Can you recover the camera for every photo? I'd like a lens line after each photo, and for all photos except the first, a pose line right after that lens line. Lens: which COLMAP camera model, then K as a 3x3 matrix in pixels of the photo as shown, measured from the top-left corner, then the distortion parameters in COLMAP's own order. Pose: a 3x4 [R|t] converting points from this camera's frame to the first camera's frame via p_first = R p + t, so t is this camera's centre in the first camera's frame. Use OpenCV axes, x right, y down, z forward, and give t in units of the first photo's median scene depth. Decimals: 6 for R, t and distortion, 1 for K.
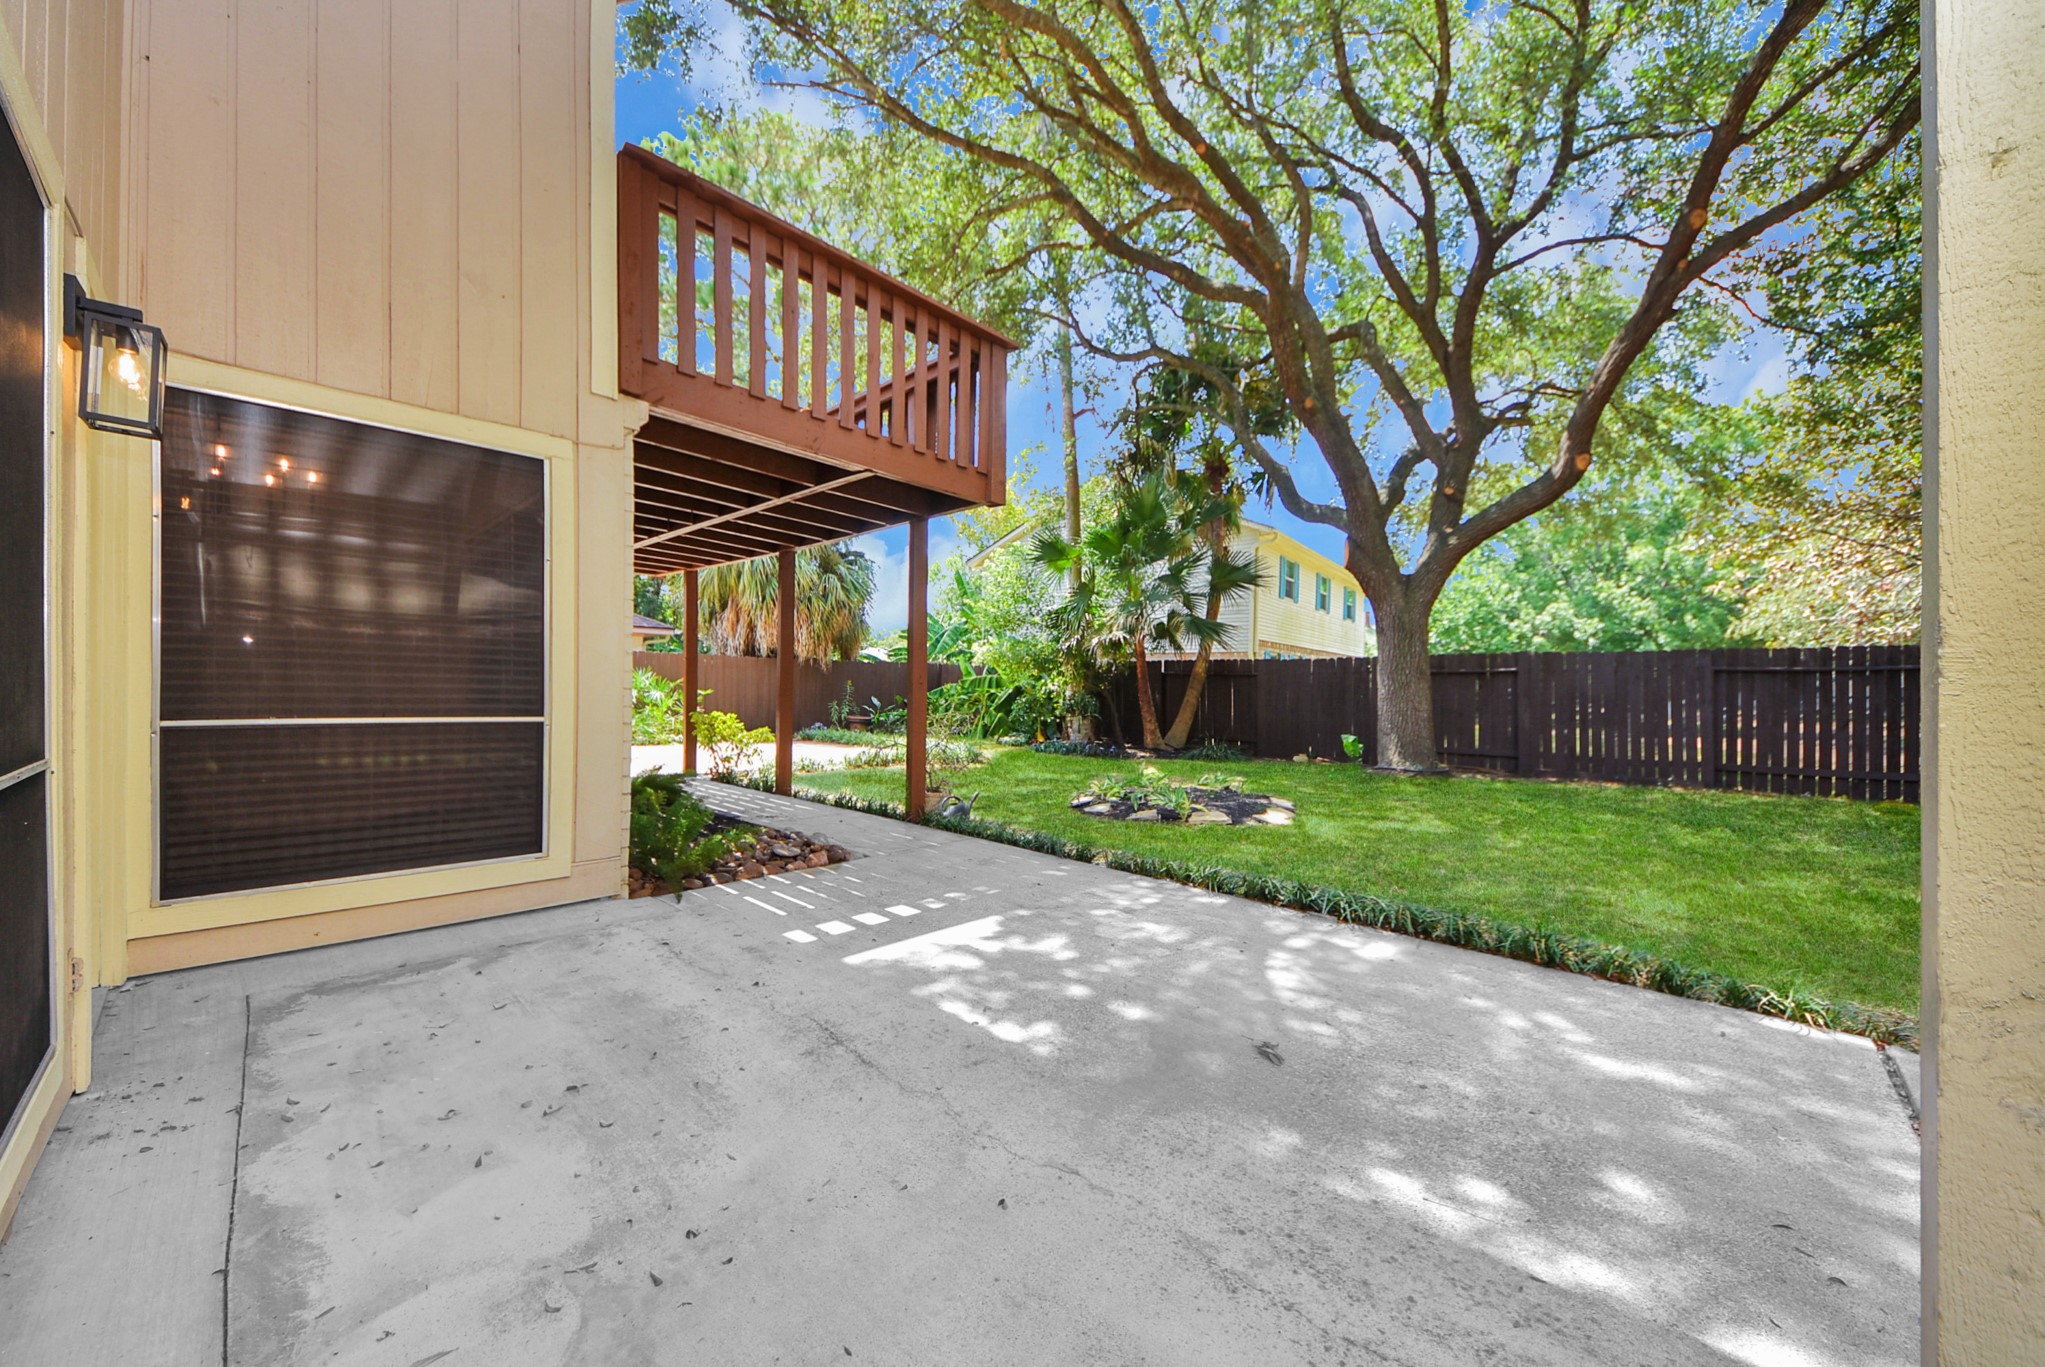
lens RADIAL K [[728.0, 0, 1040.5], [0, 728.0, 688.2], [0, 0, 1]] dist [0.042335, -0.029913]
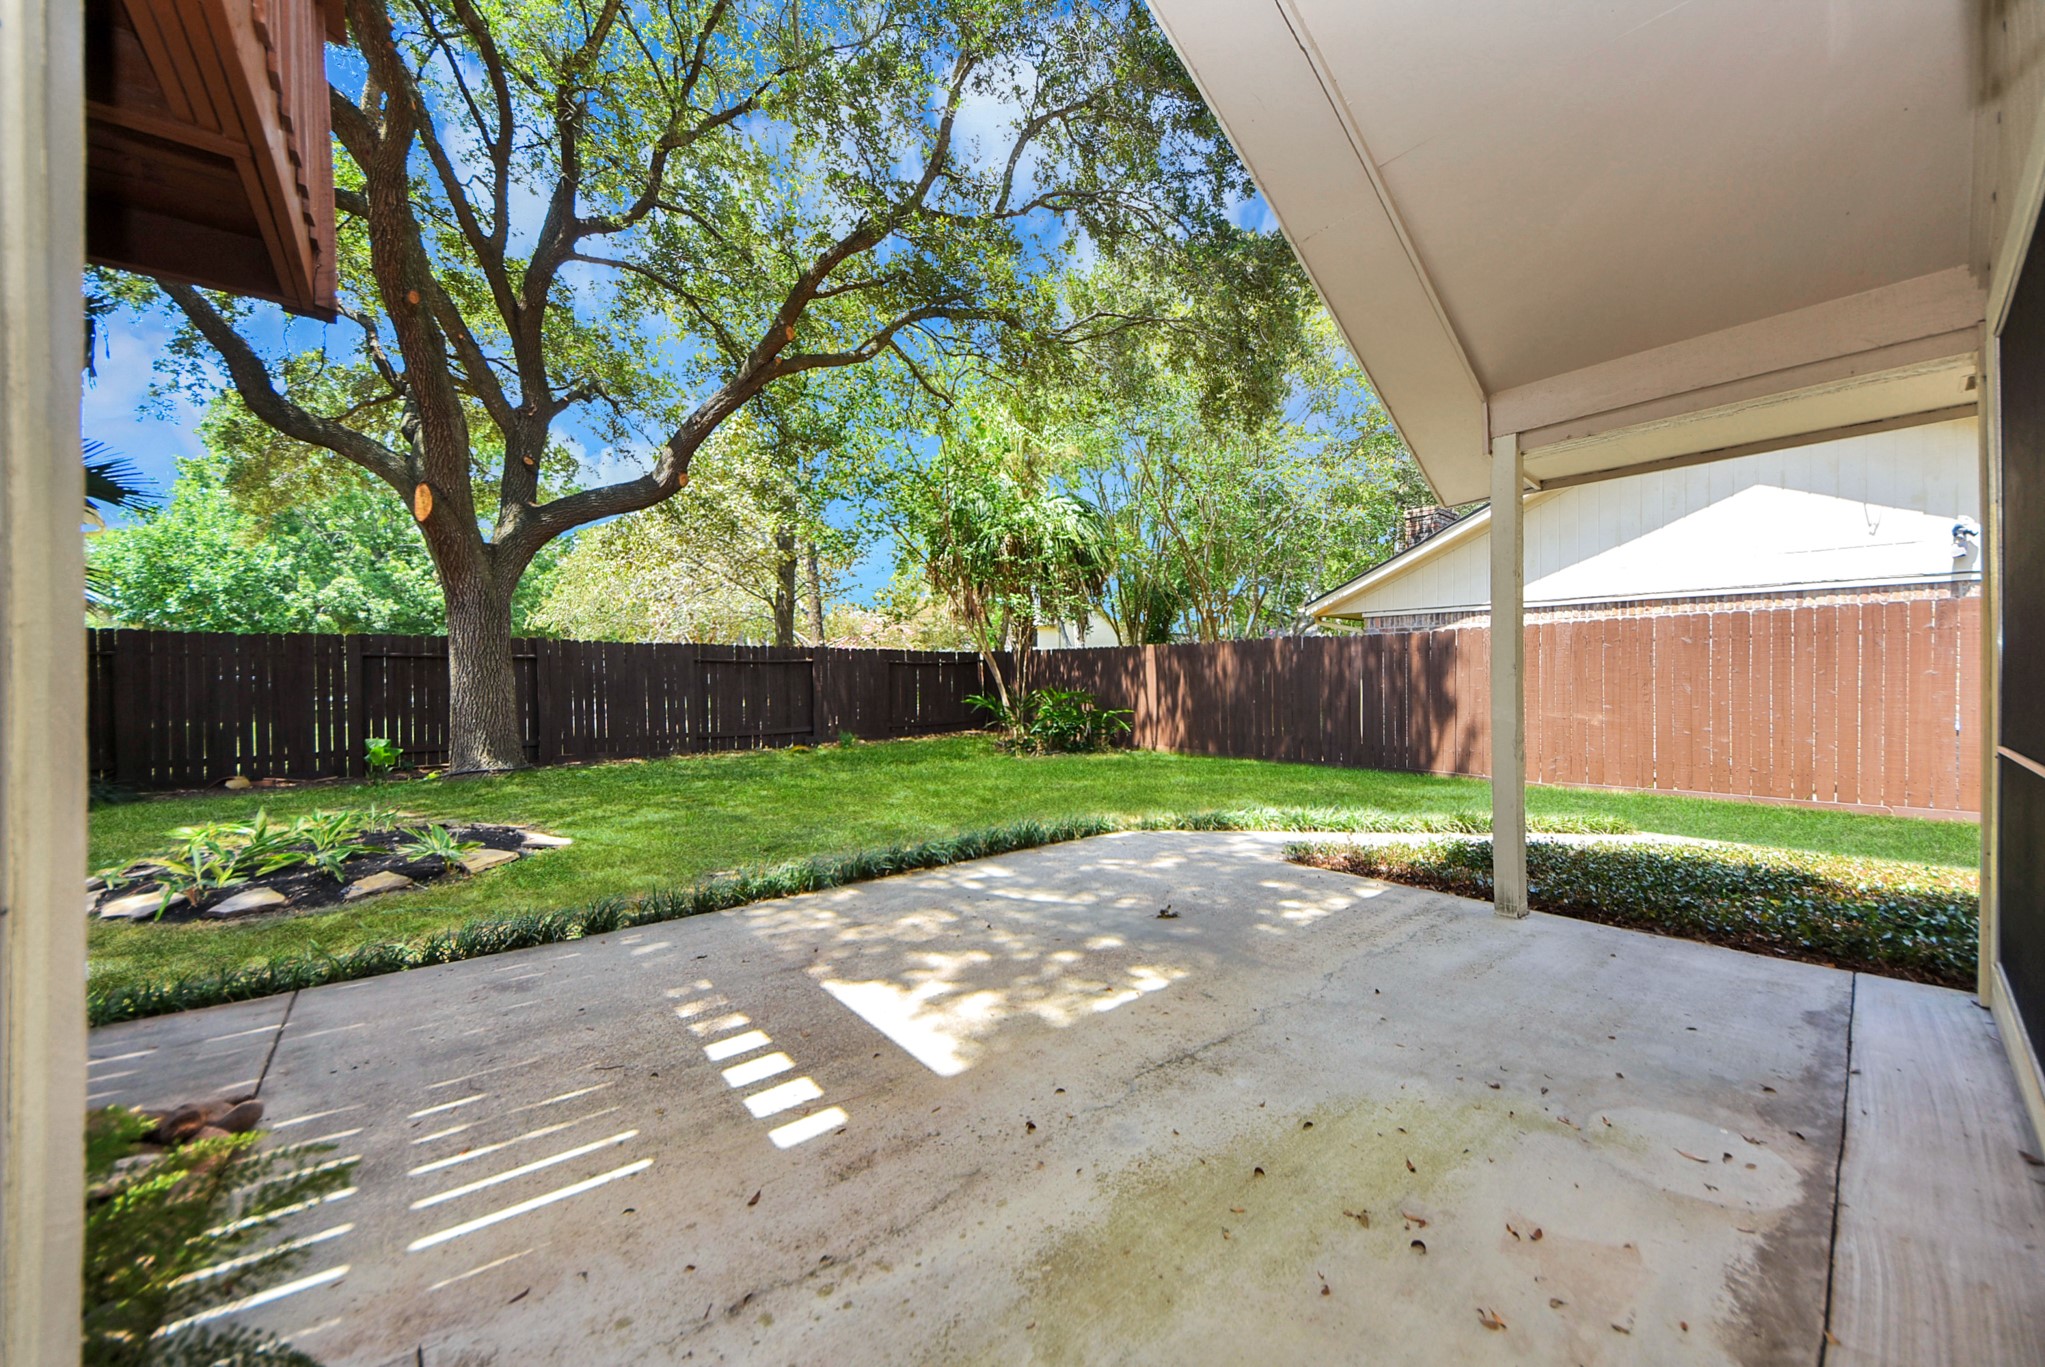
lens RADIAL K [[728.0, 0, 1040.5], [0, 728.0, 688.2], [0, 0, 1]] dist [0.042335, -0.029913]
pose [[0.130758, -0.025940, 0.991075, -0.830916], [0.005695, 0.999661, 0.025413, -0.014001], [-0.991398, 0.002321, 0.130861, 0.719159]]
